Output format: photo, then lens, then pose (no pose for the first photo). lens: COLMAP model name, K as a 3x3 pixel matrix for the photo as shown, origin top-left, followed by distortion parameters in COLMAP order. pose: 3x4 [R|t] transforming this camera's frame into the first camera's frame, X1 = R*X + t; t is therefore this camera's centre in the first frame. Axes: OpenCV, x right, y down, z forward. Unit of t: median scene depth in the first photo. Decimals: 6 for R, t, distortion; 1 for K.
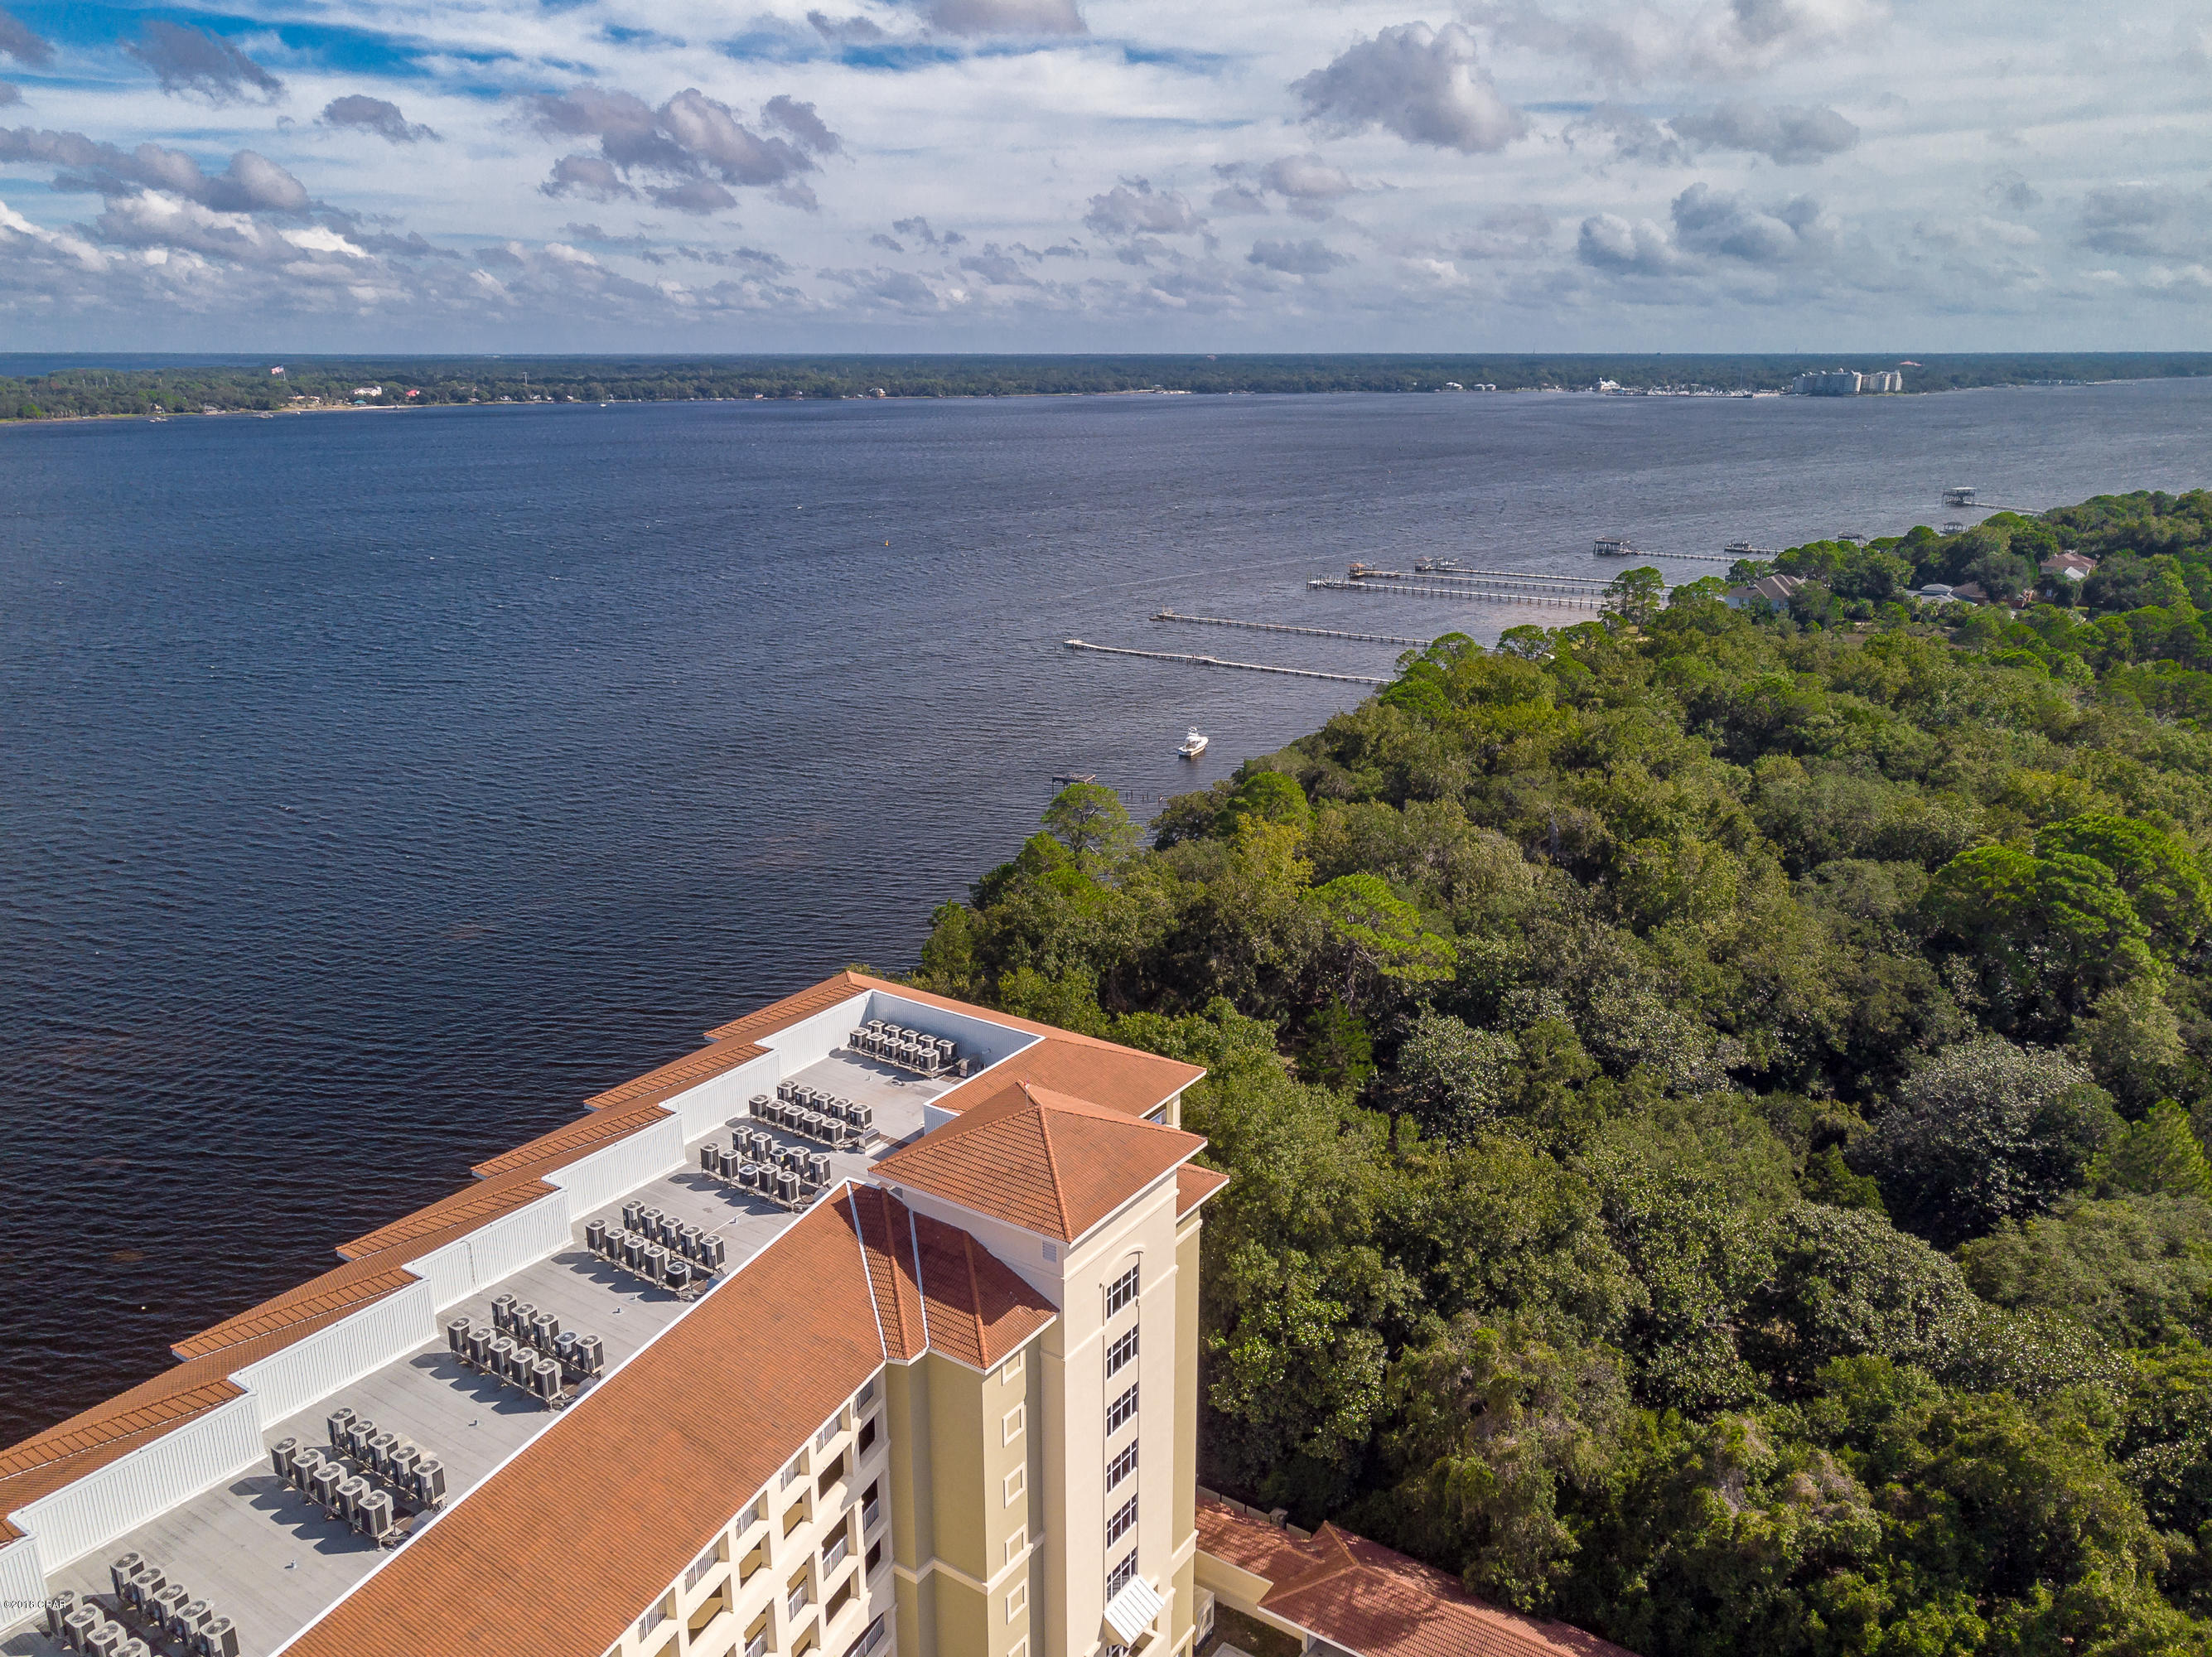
lens RADIAL K [[1690.1, 0, 1106.0], [0, 1690.1, 828.5], [0, 0, 1]] dist [-0.054532, 0.098051]
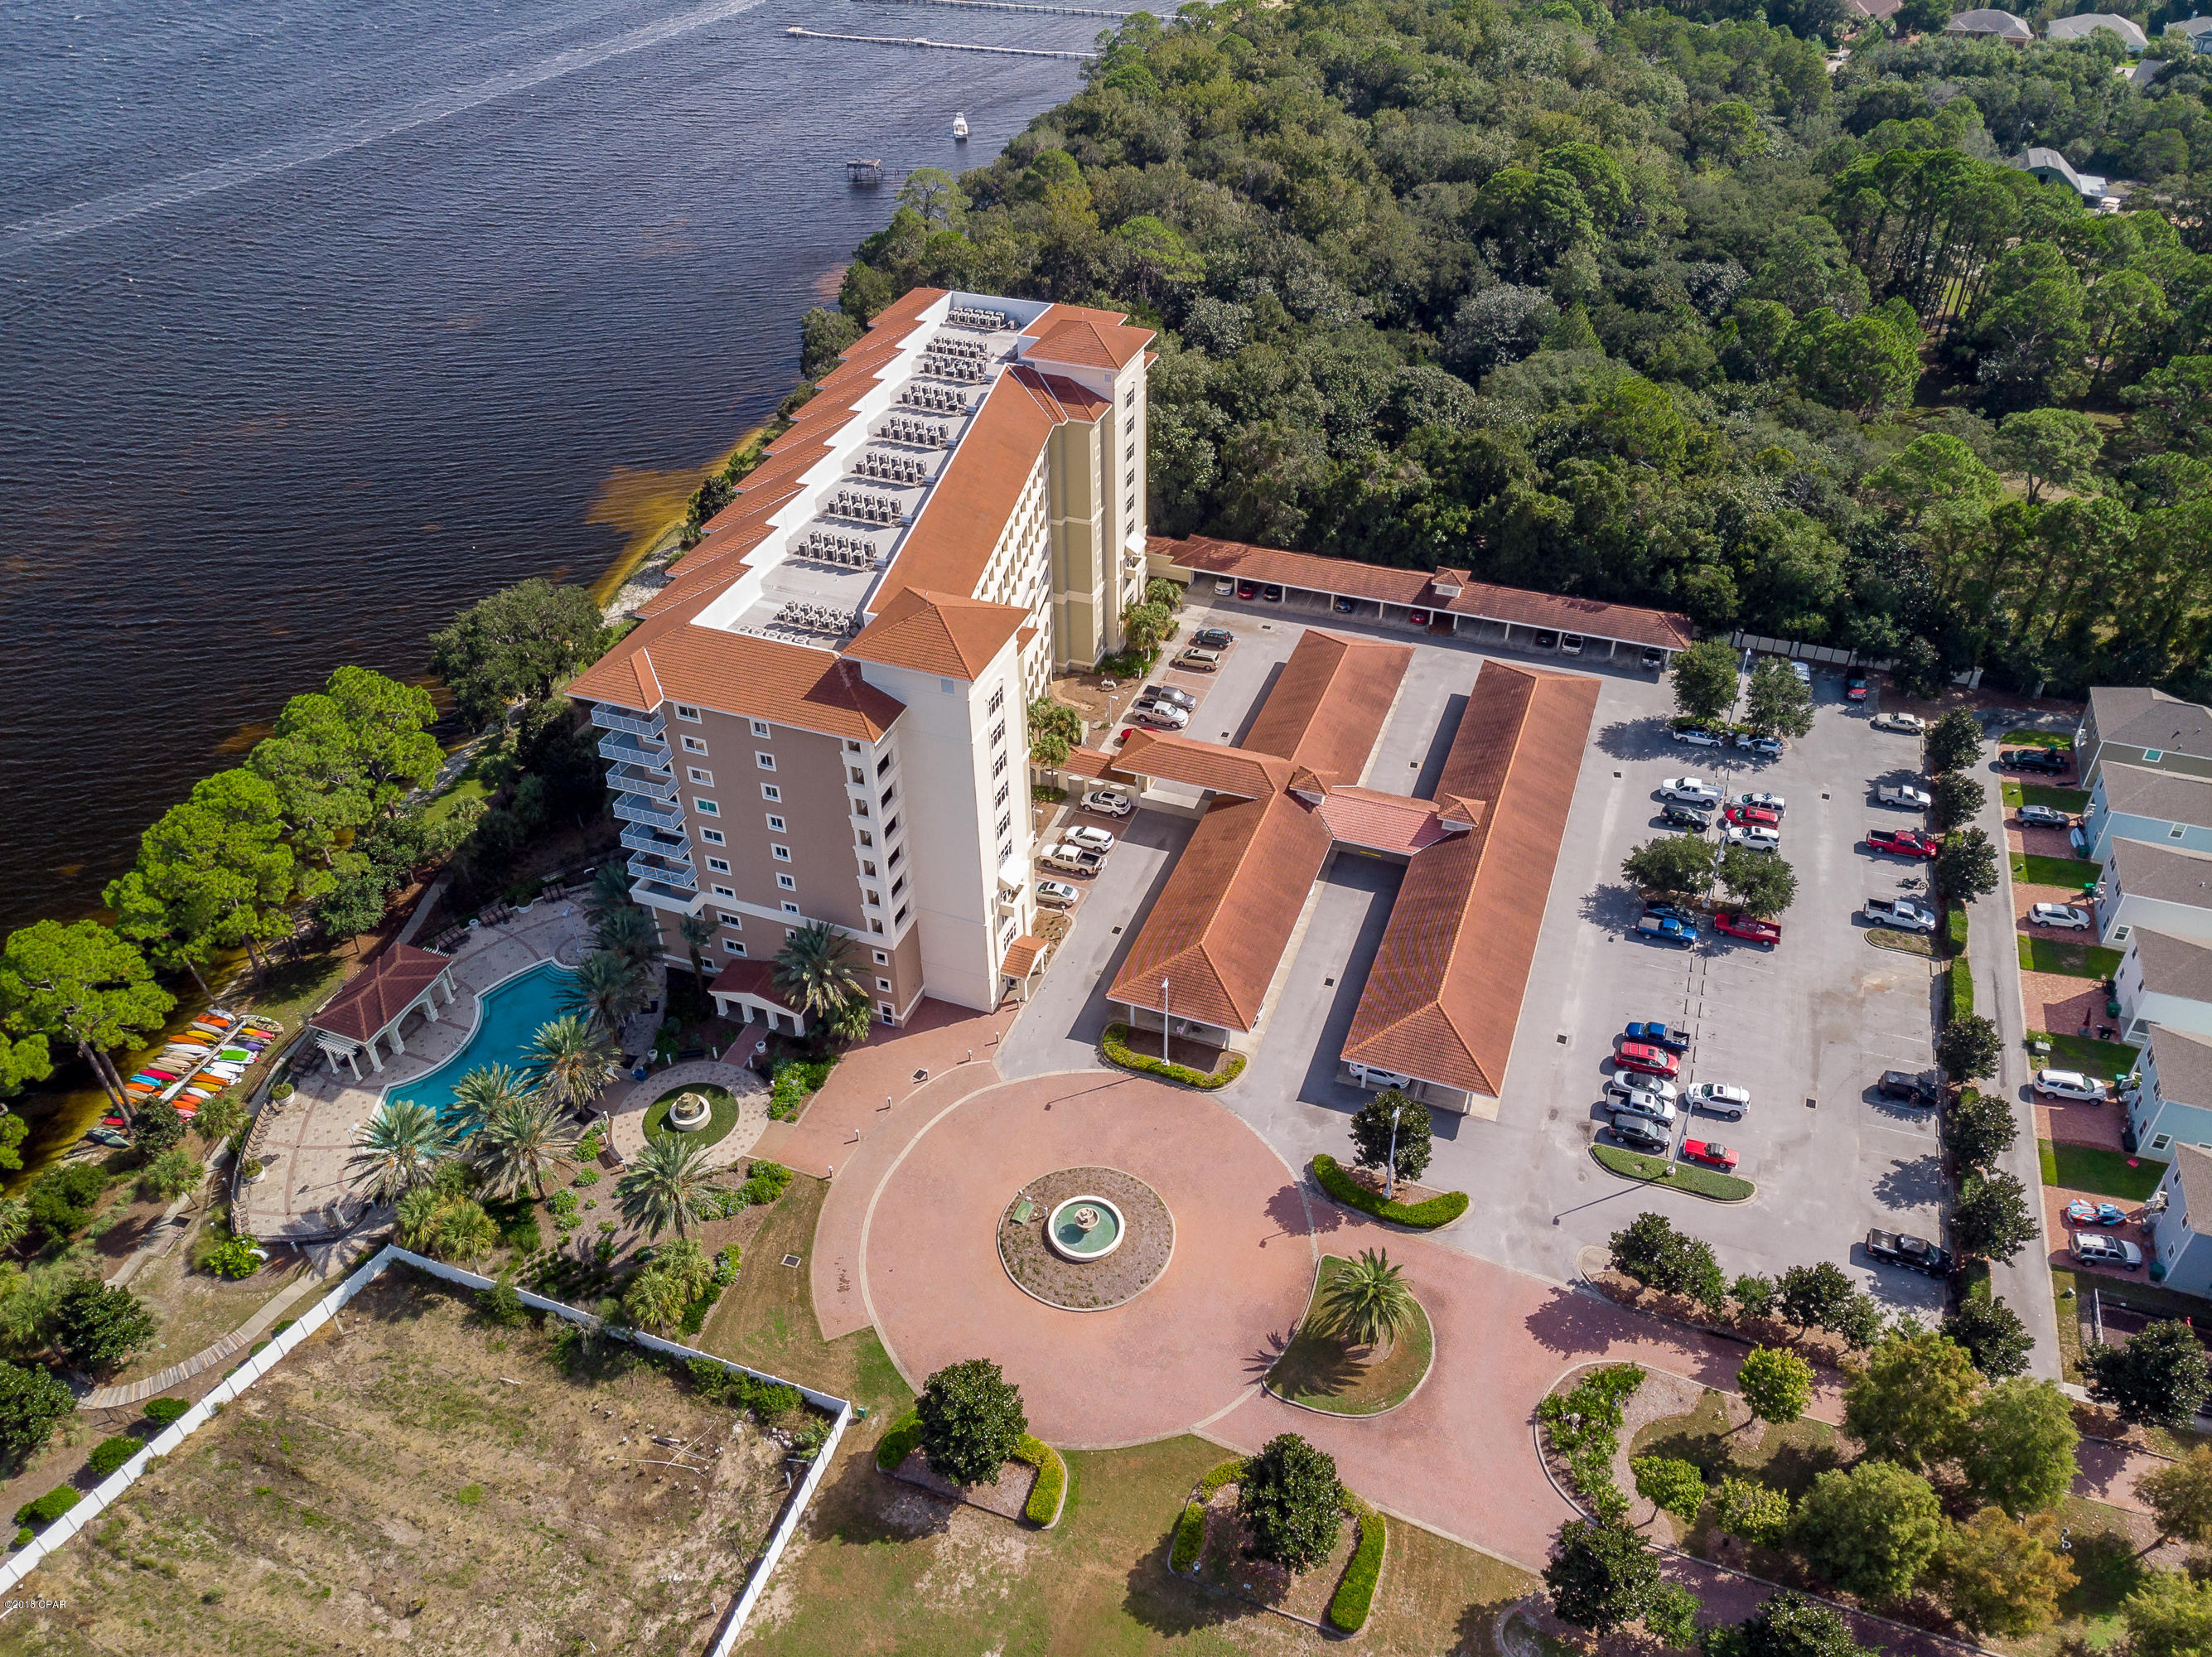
lens RADIAL K [[1655.9, 0, 1110.5], [0, 1655.9, 817.7], [0, 0, 1]] dist [-0.022306, 0.054607]
pose [[0.972826, -0.145880, 0.179802, -0.258446], [0.073121, 0.930381, 0.359228, -0.008092], [-0.219688, -0.336319, 0.915765, -0.660556]]
